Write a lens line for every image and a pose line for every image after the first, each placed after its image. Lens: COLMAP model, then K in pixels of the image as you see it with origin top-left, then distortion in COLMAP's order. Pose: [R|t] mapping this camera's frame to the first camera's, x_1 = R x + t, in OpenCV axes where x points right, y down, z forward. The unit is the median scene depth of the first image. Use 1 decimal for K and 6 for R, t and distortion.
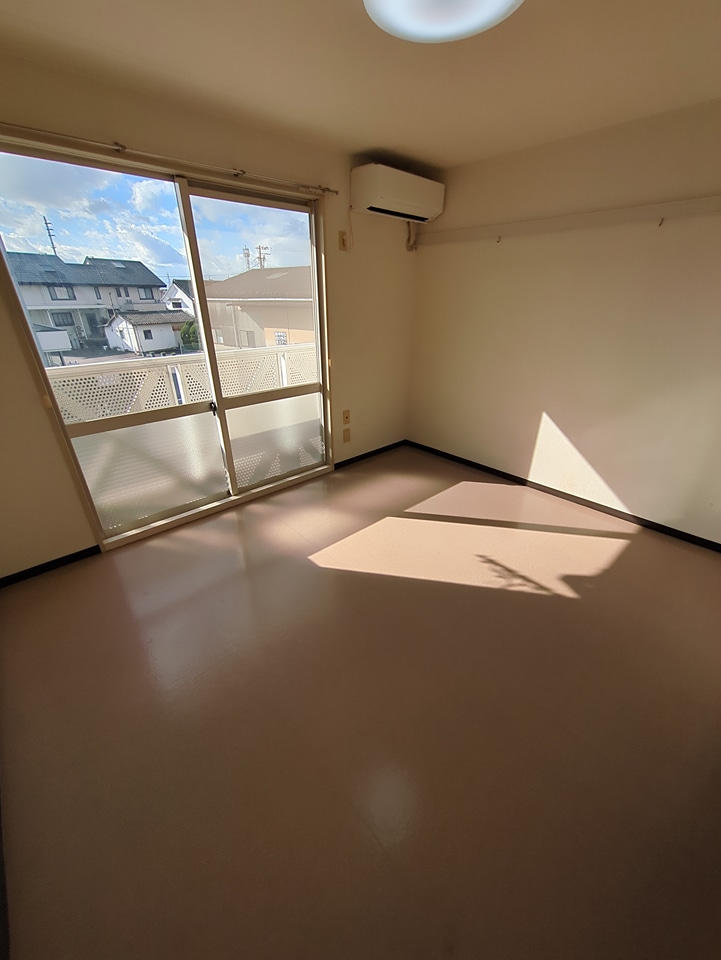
lens RADIAL K [[376.1, 0, 358.7], [0, 376.1, 483.3], [0, 0, 1]] dist [-0.002863, -0.000271]
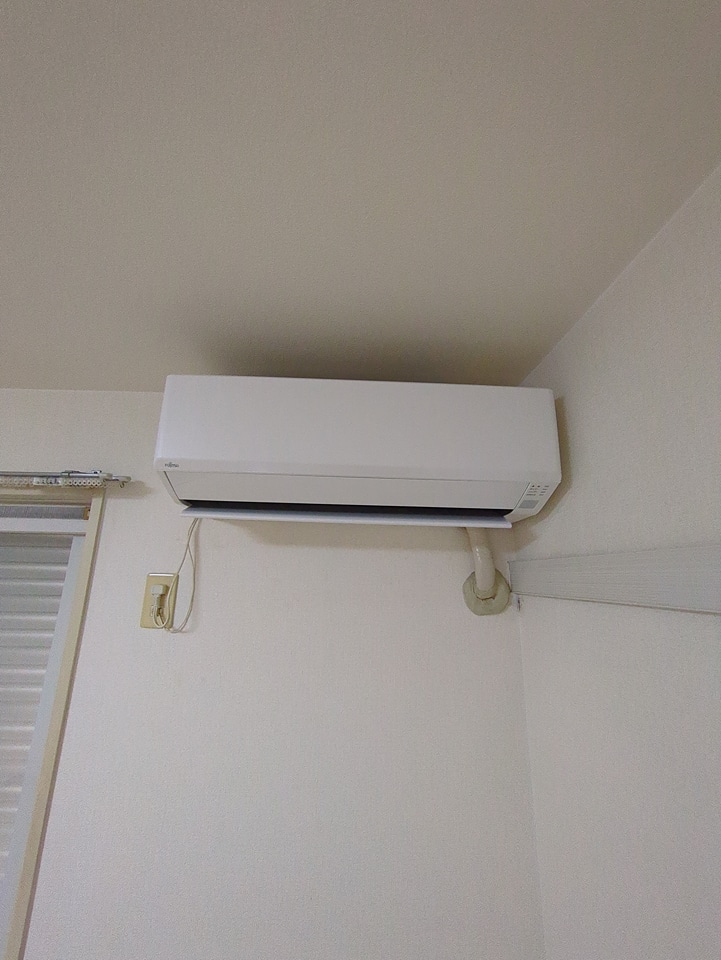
lens RADIAL K [[376.1, 0, 358.7], [0, 376.1, 483.3], [0, 0, 1]] dist [-0.002863, -0.000271]
pose [[0.756529, -0.156640, -0.634923, 0.272311], [-0.297801, 0.781861, -0.547730, -0.556176], [0.582218, 0.603455, 0.544853, 0.801292]]
